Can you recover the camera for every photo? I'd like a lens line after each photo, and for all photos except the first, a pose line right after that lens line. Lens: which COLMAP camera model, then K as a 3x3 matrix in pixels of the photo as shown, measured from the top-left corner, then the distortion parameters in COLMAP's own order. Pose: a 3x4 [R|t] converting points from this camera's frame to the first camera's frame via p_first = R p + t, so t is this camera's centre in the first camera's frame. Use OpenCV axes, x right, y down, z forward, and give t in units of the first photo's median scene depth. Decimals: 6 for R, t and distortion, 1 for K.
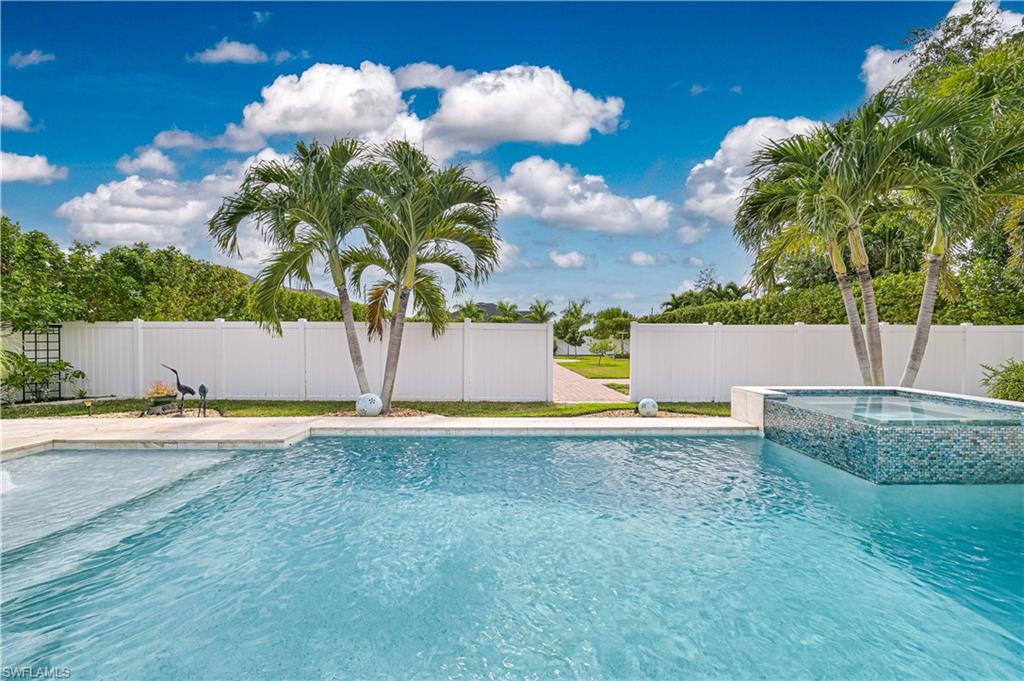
lens RADIAL K [[406.2, 0, 515.1], [0, 406.2, 342.8], [0, 0, 1]] dist [0.000241, 0.000208]
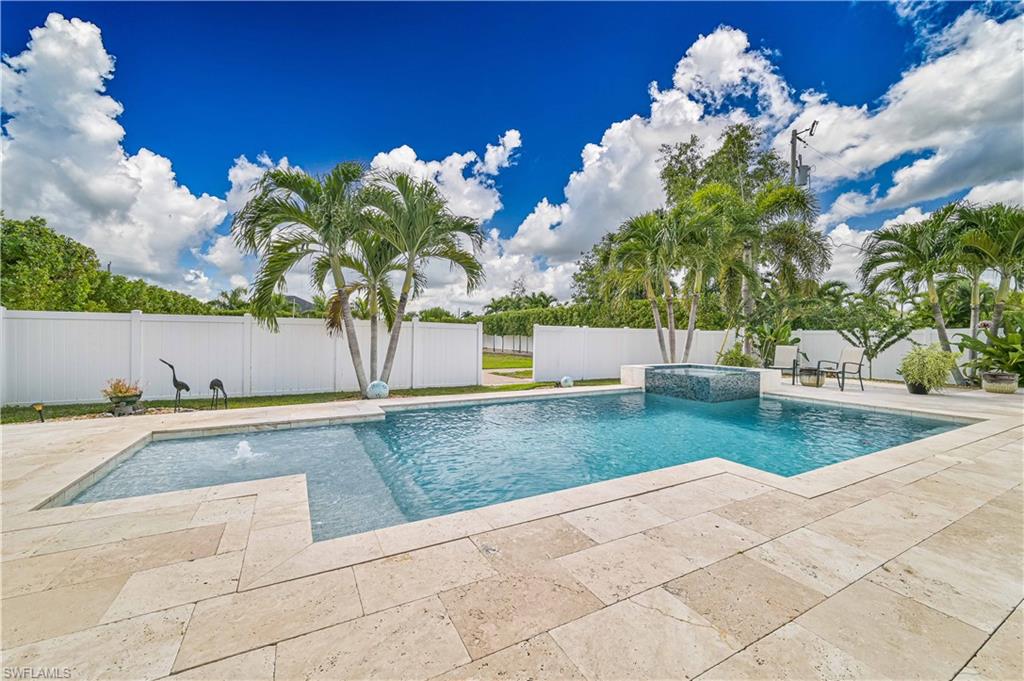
lens RADIAL K [[403.0, 0, 512.0], [0, 403.0, 340.5], [0, 0, 1]] dist [-0.000171, -0.000001]
pose [[0.882509, 0.002832, 0.470287, -0.527018], [-0.003144, 0.999995, -0.000122, 0.005088], [-0.470285, -0.001371, 0.882513, -0.205324]]
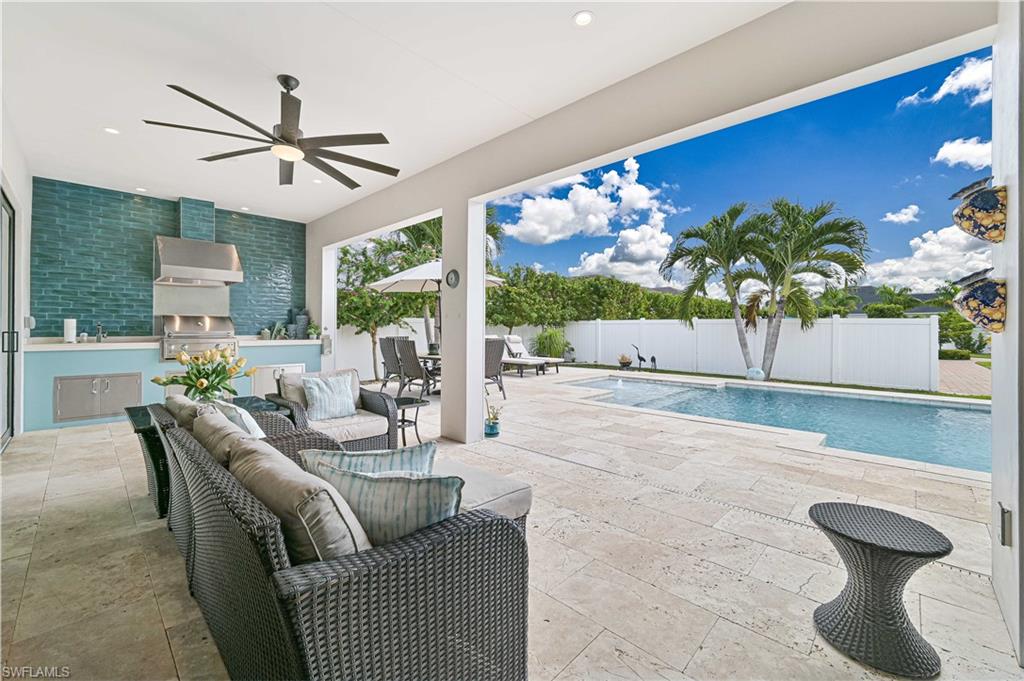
lens RADIAL K [[413.5, 0, 512.6], [0, 413.5, 327.0], [0, 0, 1]] dist [0.000860, 0.000106]
pose [[0.718071, -0.000819, -0.695969, 0.057735], [-0.010473, 0.999873, -0.011982, 0.001048], [0.695891, 0.015893, 0.717972, -0.680261]]
